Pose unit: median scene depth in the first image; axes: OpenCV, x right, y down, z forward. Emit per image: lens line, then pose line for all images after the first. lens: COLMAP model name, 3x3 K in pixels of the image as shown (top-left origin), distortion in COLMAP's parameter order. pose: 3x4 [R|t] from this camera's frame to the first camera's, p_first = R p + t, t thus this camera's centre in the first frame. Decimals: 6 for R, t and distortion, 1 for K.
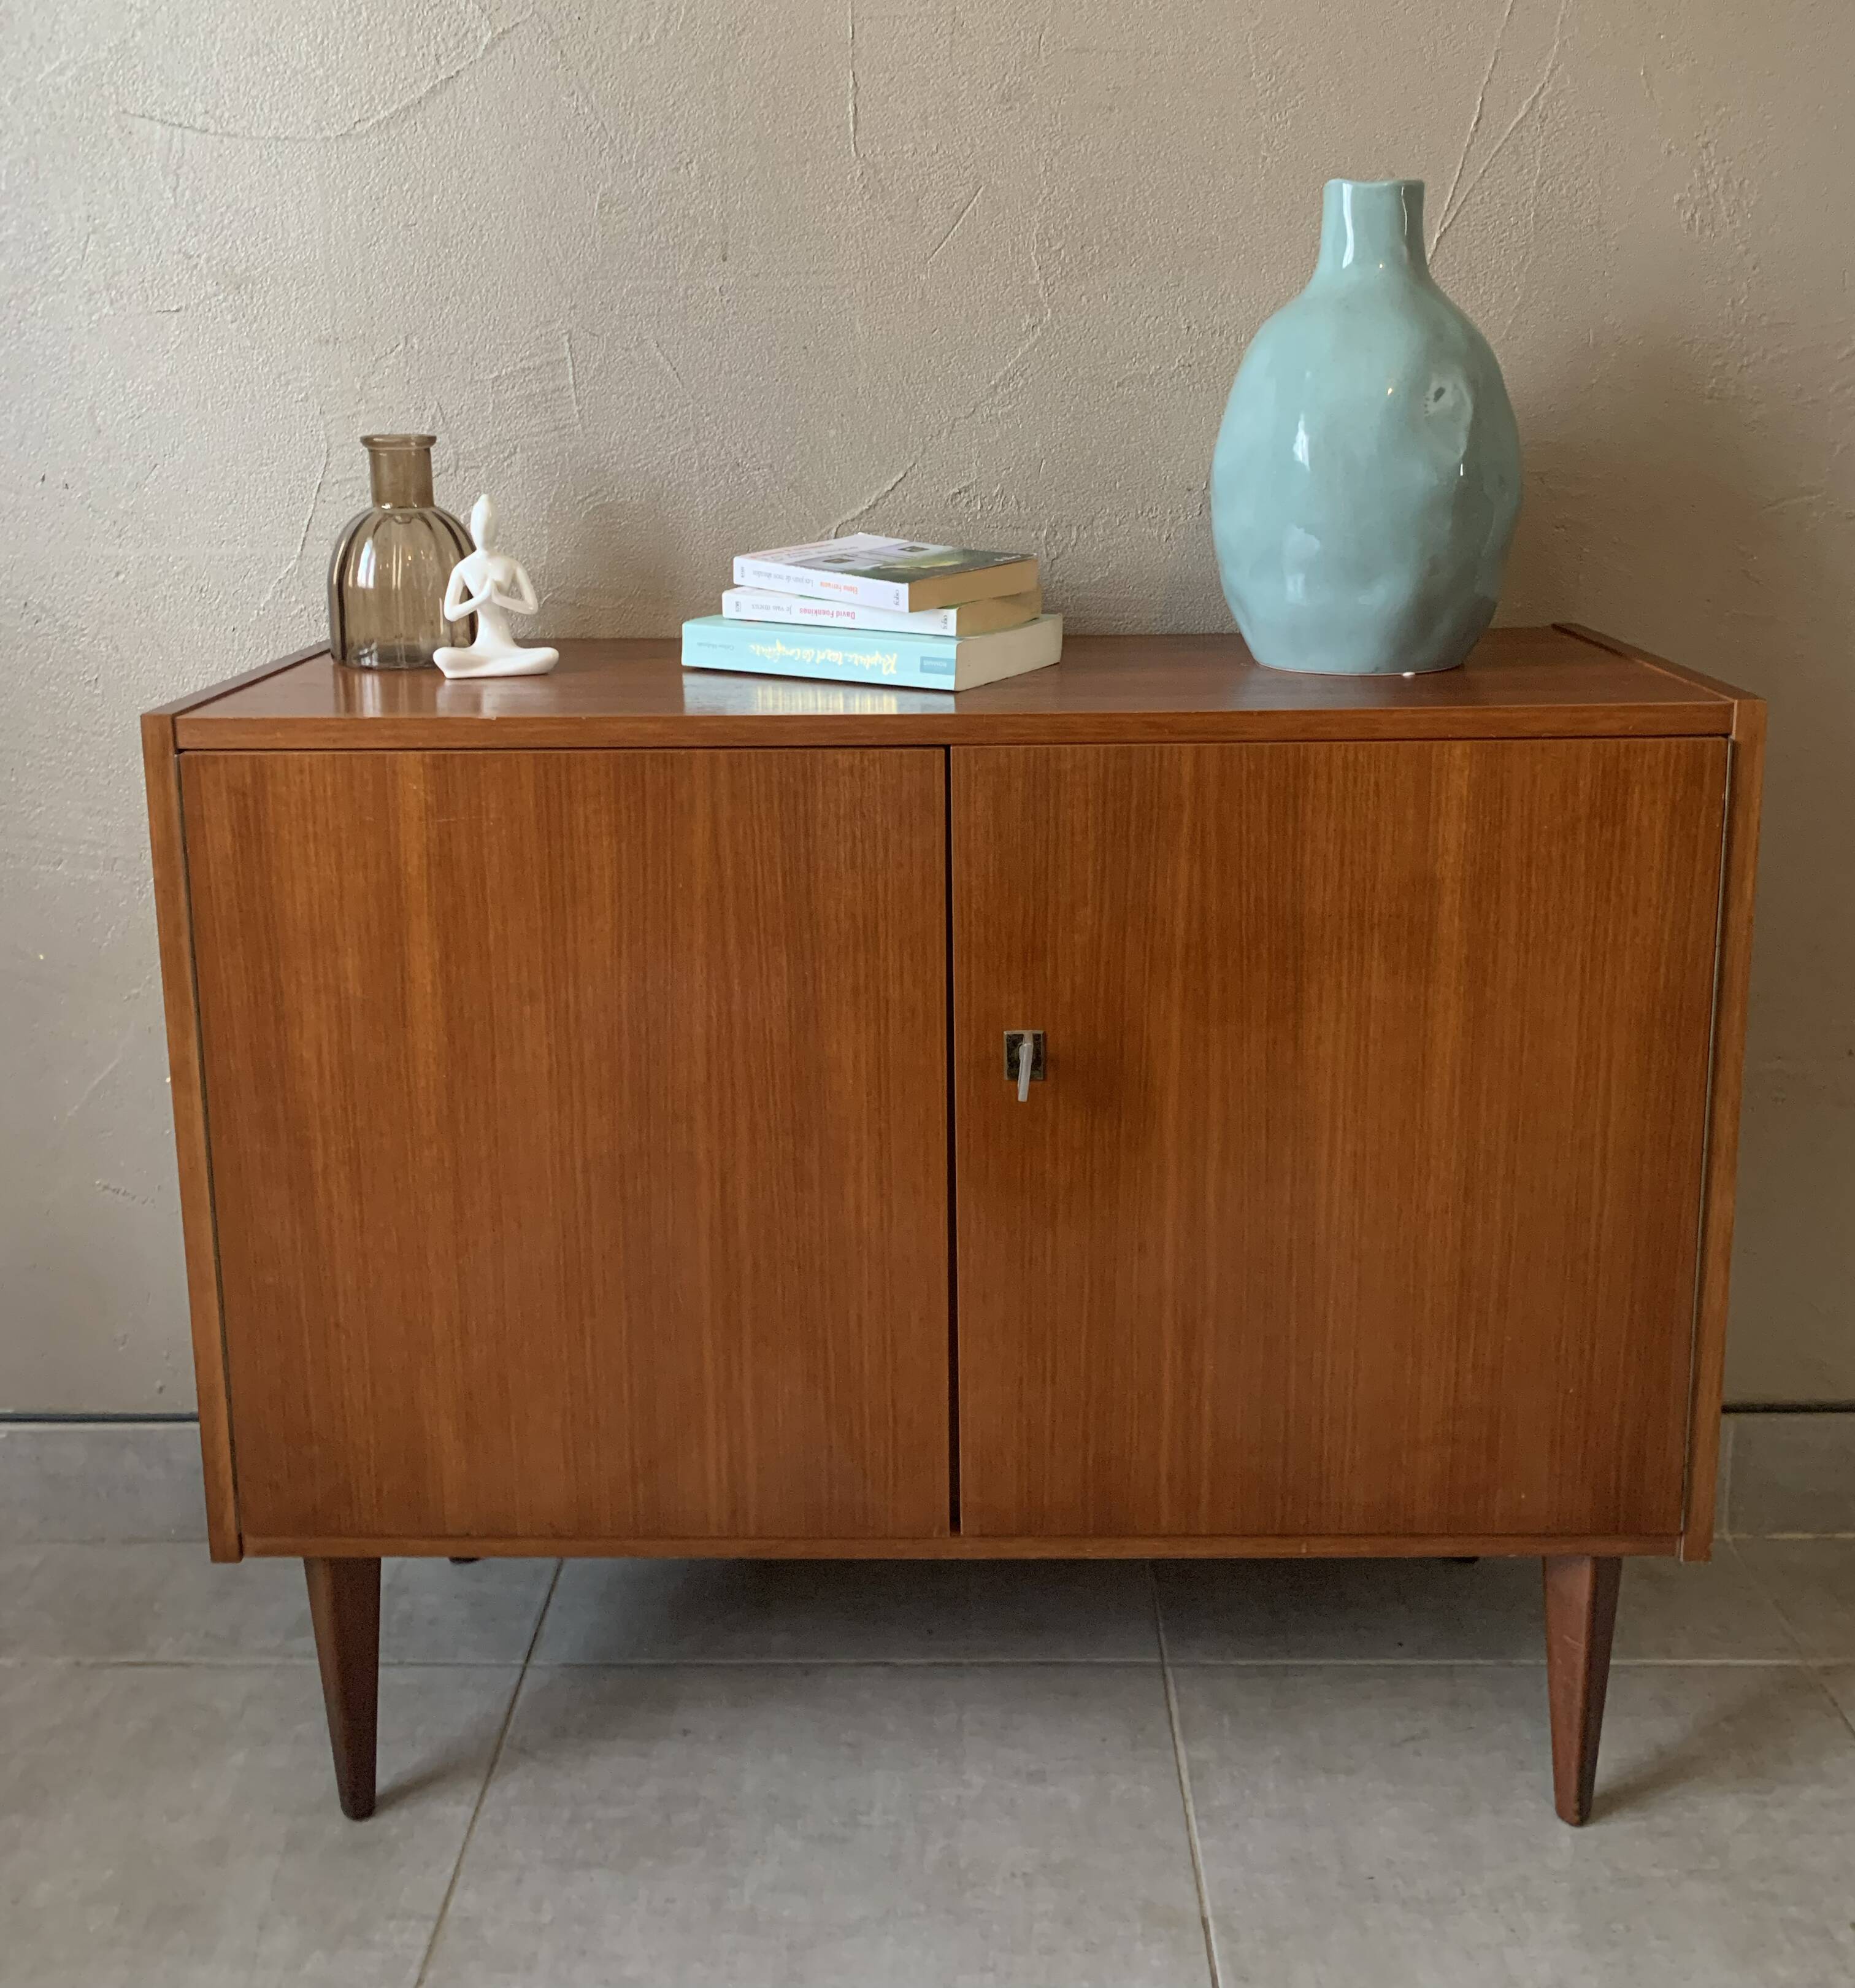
lens RADIAL K [[1886.4, 0, 933.3], [0, 1886.4, 725.8], [0, 0, 1]] dist [0.047851, -0.061918]
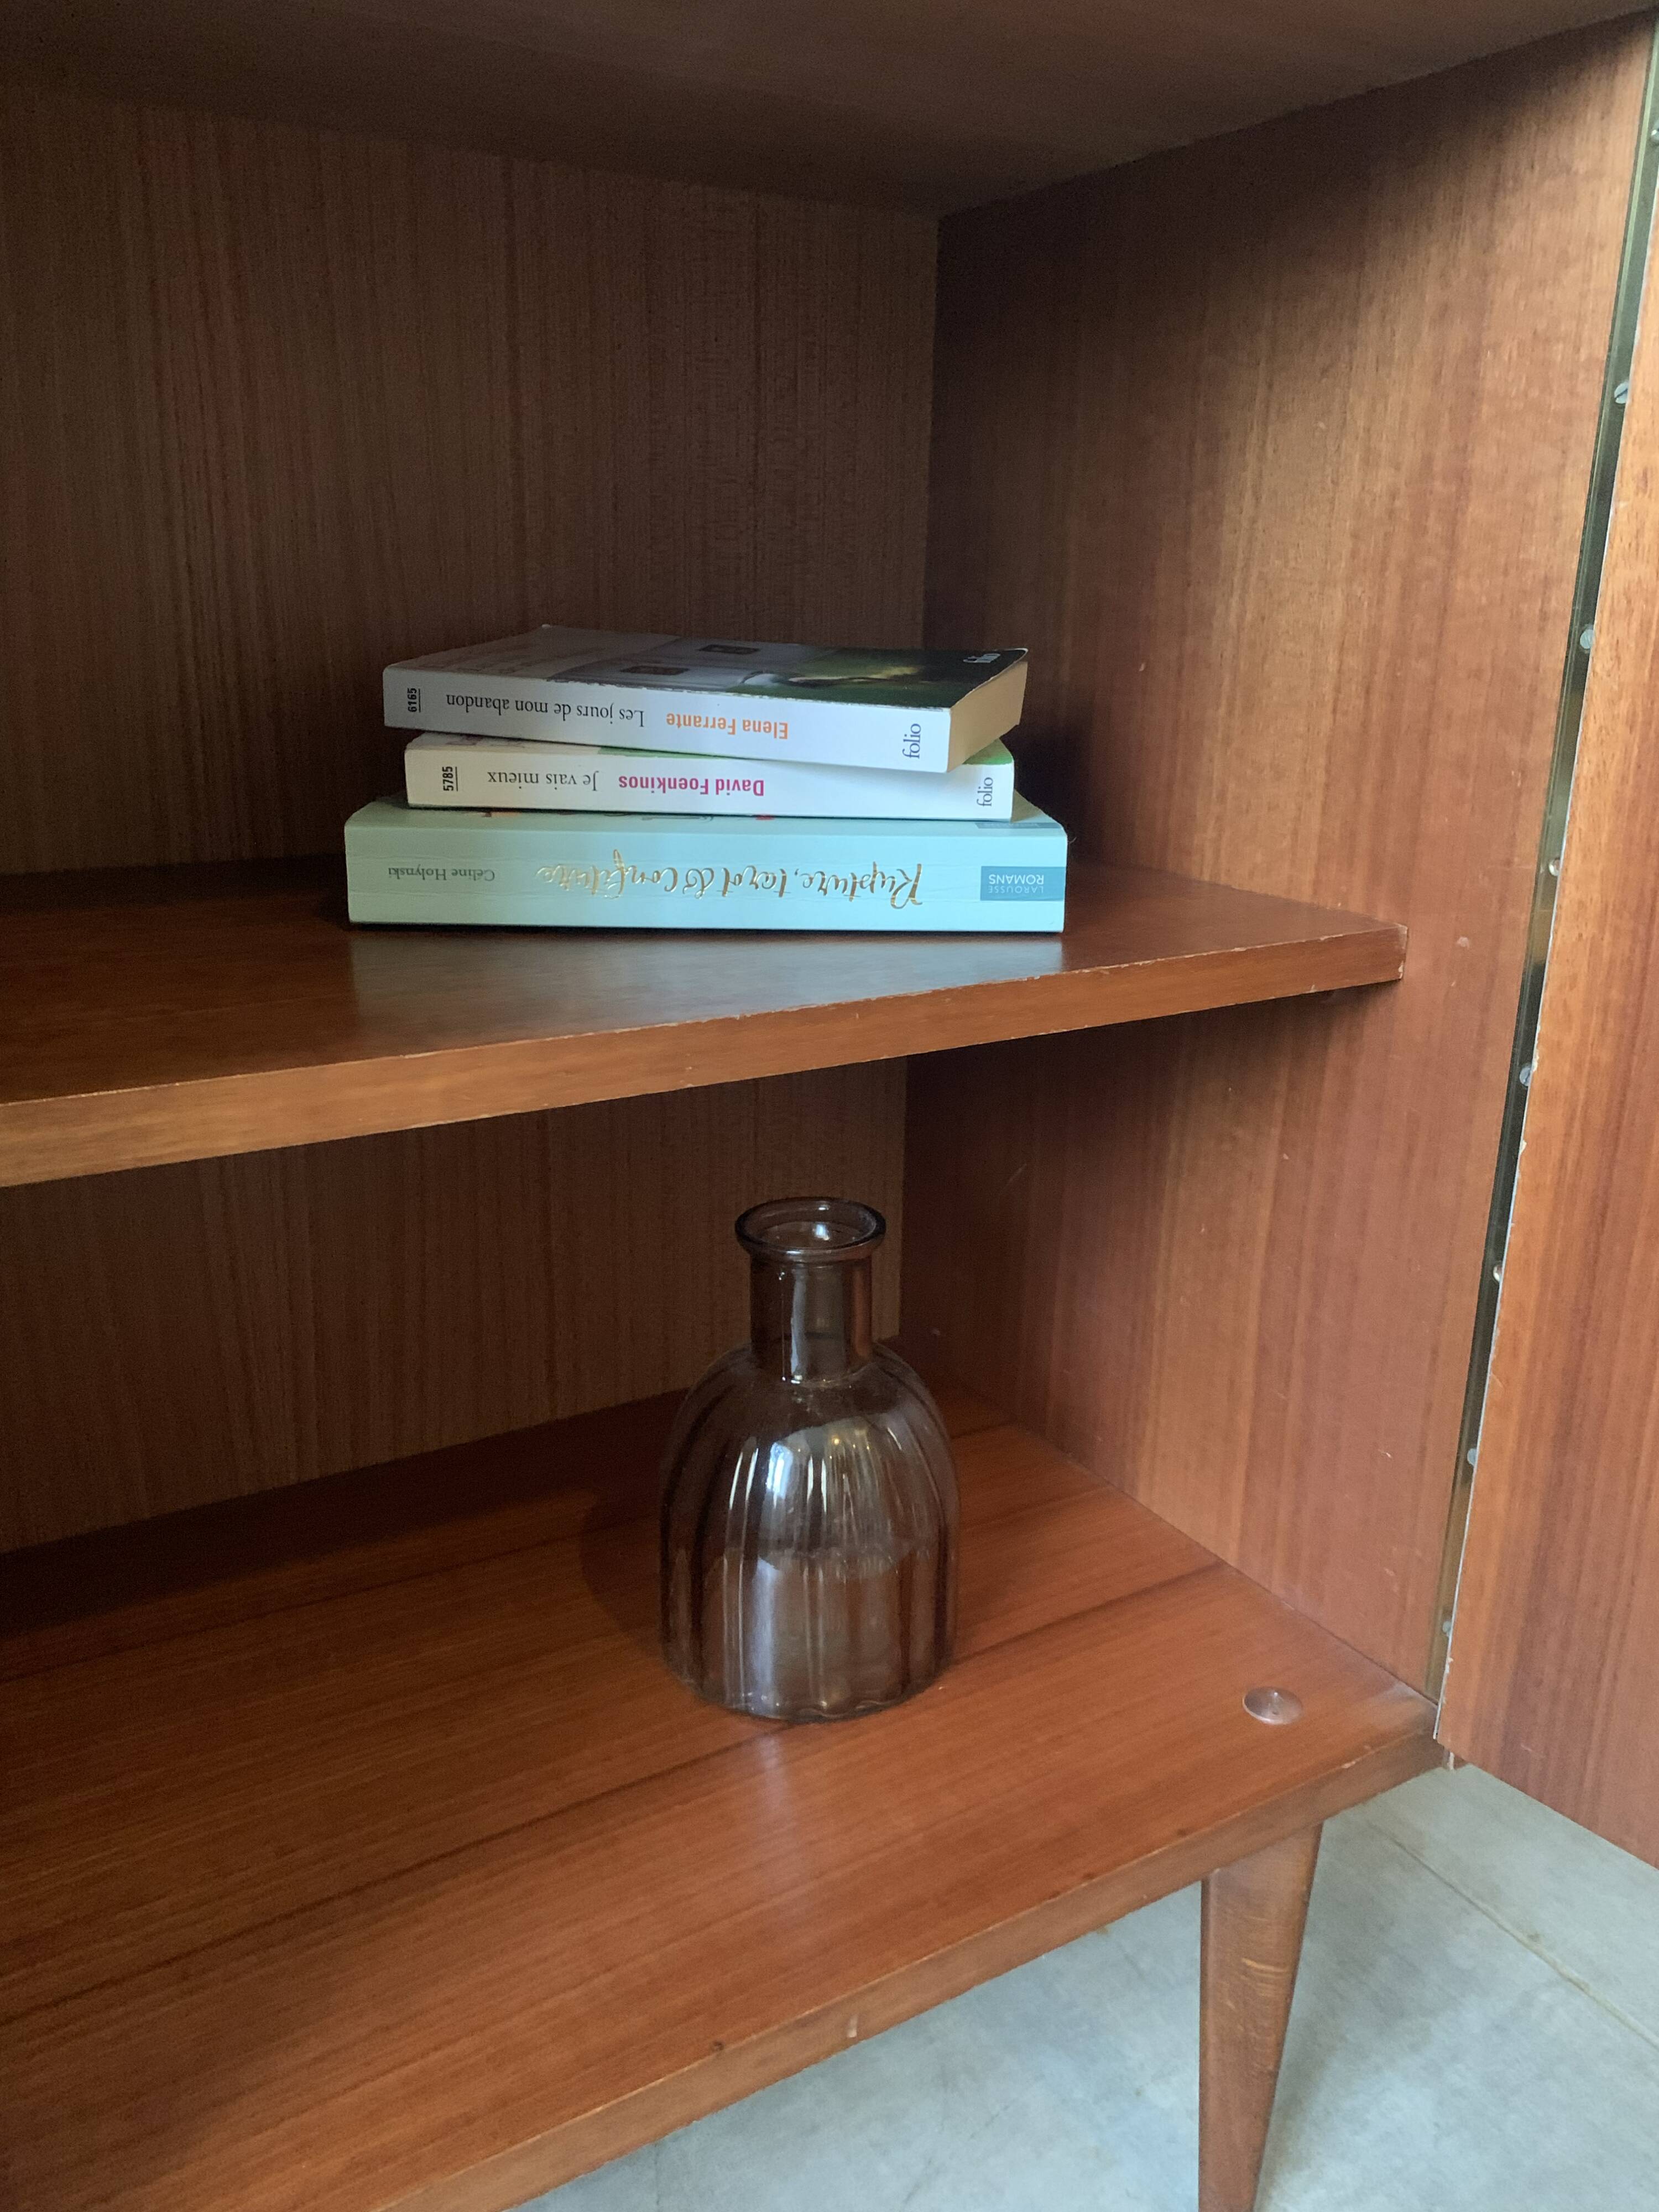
lens RADIAL K [[1718.5, 0, 853.2], [0, 1718.5, 1100.9], [0, 0, 1]] dist [-0.000928, 0.001418]
pose [[0.845820, -0.121887, 0.519358, 0.020115], [0.062514, 0.989487, 0.130411, 0.176645], [-0.529793, -0.077838, 0.844547, 0.691007]]
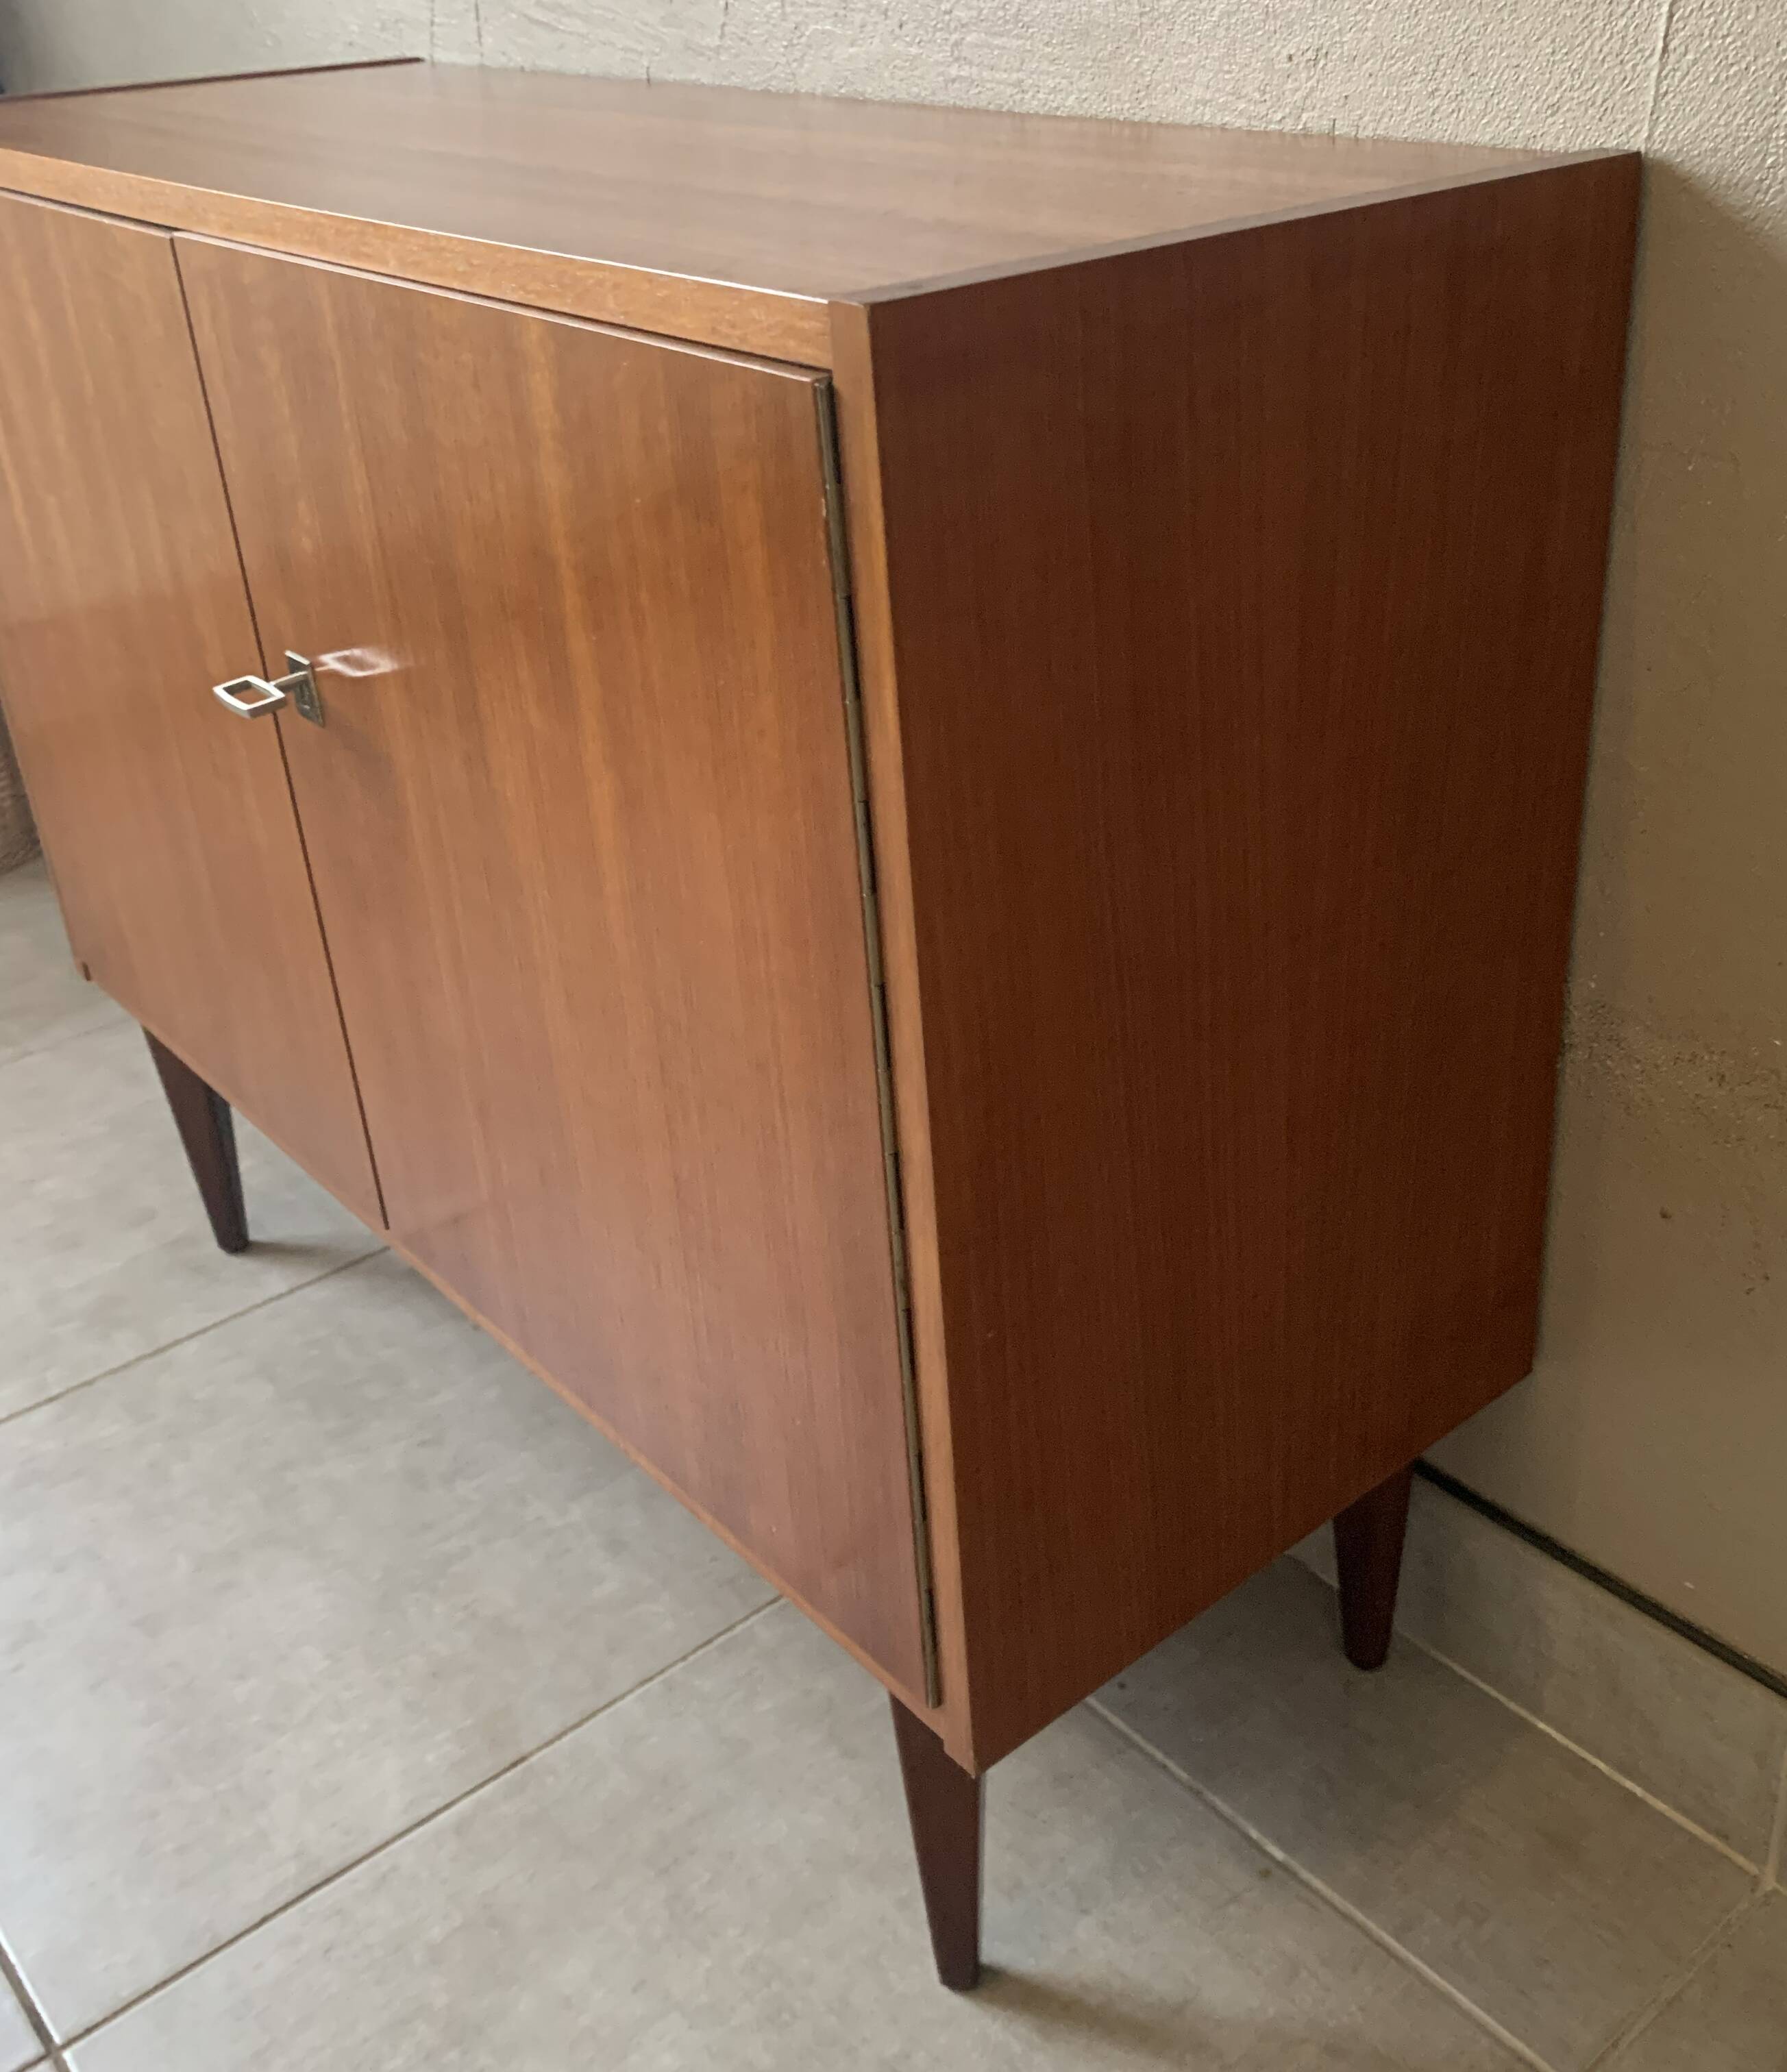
lens RADIAL K [[2142.9, 0, 1026.2], [0, 2142.9, 969.4], [0, 0, 1]] dist [-0.001490, -0.044126]
pose [[0.675666, 0.329611, -0.659418, 0.784870], [-0.100417, 0.927293, 0.360617, -0.050475], [0.730337, -0.177440, 0.659639, 0.602592]]
